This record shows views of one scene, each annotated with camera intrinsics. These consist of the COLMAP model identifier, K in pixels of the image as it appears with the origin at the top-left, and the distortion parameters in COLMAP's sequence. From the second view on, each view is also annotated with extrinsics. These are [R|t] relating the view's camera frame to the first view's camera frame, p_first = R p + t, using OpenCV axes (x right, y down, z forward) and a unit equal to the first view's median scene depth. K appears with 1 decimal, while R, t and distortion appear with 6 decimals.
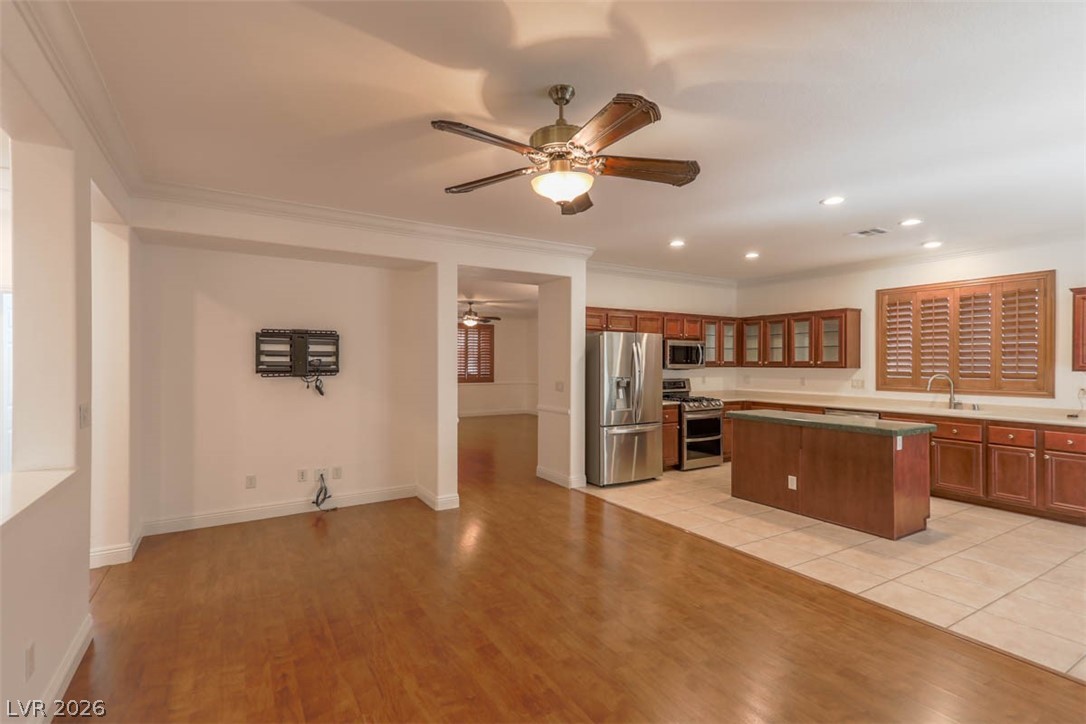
lens RADIAL K [[505.5, 0, 543.0], [0, 505.5, 362.0], [0, 0, 1]] dist [0.032628, -0.000698]
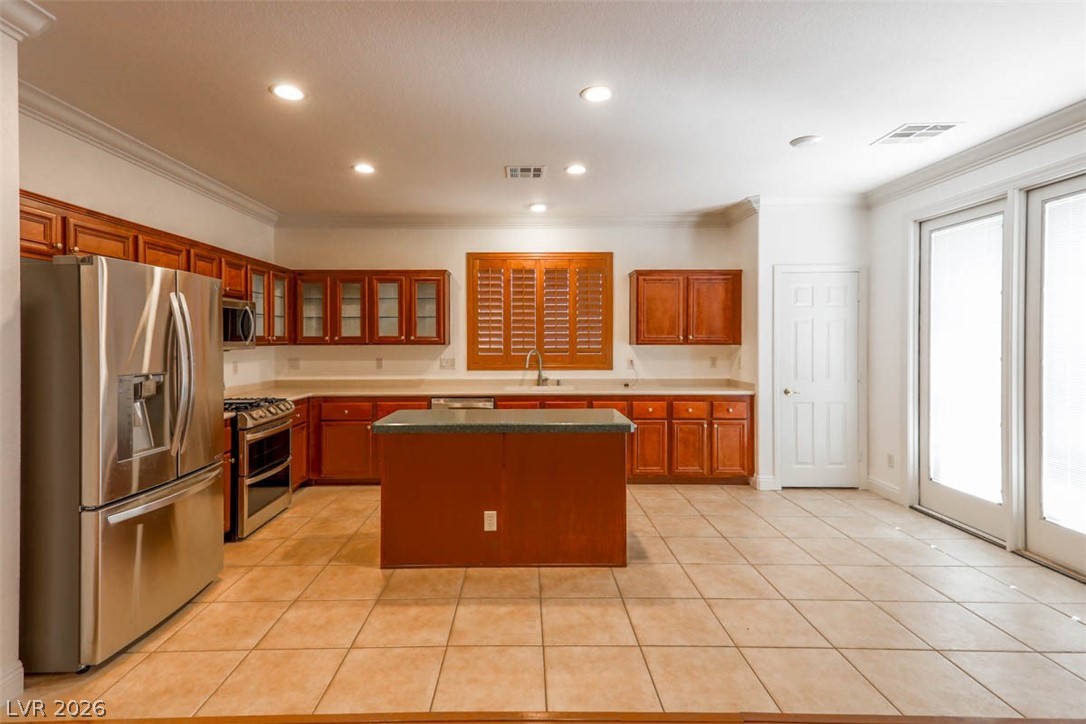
lens RADIAL K [[525.7, 0, 523.6], [0, 525.7, 343.5], [0, 0, 1]] dist [0.030844, -0.000507]
pose [[0.522807, -0.010181, 0.852390, -0.051493], [0.002534, 0.999943, 0.010390, 0.001957], [-0.852447, -0.003272, 0.522803, 0.506931]]
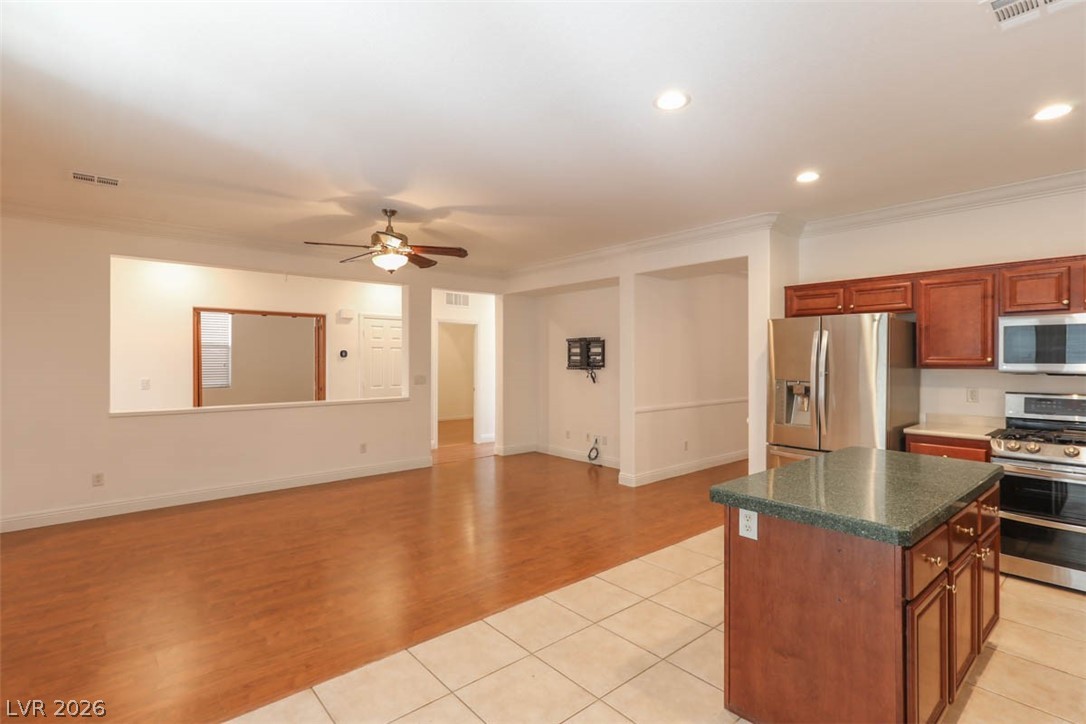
lens RADIAL K [[526.0, 0, 540.0], [0, 526.0, 356.6], [0, 0, 1]] dist [0.017830, -0.000086]
pose [[0.153914, -0.007478, -0.988056, 0.830373], [0.000262, 0.999972, -0.007527, 0.001982], [0.988084, 0.000900, 0.153912, 0.520957]]
